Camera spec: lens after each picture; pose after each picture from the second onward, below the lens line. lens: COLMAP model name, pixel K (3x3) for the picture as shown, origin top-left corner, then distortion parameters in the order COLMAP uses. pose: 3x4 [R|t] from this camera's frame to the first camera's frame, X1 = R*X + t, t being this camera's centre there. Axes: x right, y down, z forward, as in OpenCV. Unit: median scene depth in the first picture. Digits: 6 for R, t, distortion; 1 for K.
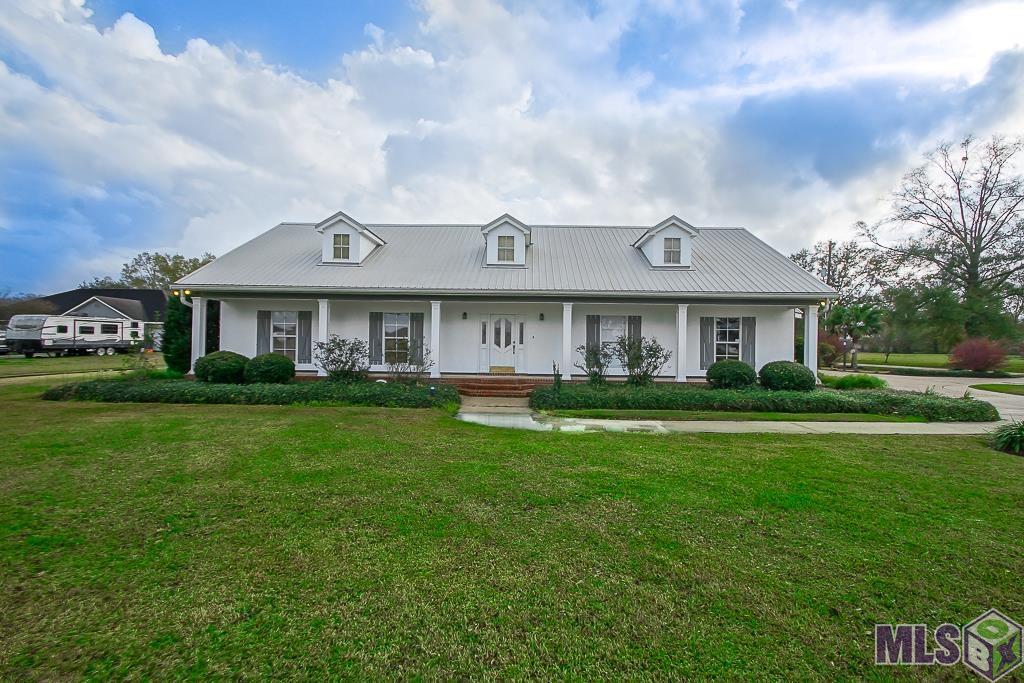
lens RADIAL K [[459.4, 0, 515.1], [0, 459.4, 351.0], [0, 0, 1]] dist [0.000741, 0.000044]
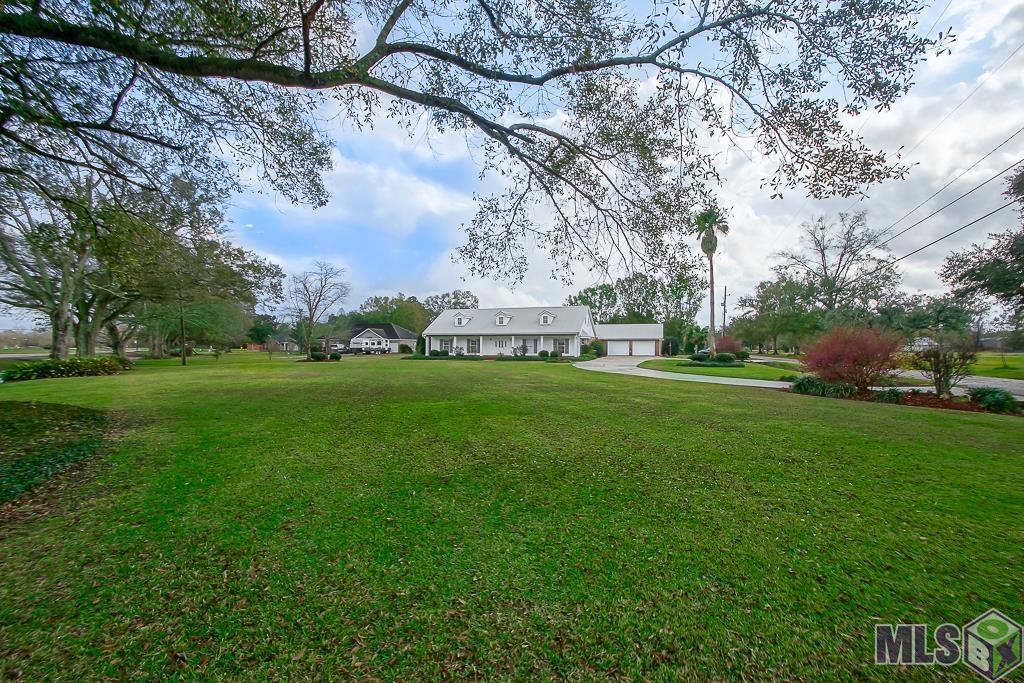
lens RADIAL K [[459.4, 0, 515.1], [0, 459.4, 351.0], [0, 0, 1]] dist [0.000741, 0.000044]
pose [[0.953653, -0.008231, -0.300795, 1.218000], [0.004778, 0.999914, -0.012214, 0.061332], [0.300870, 0.010211, 0.953611, -2.519599]]
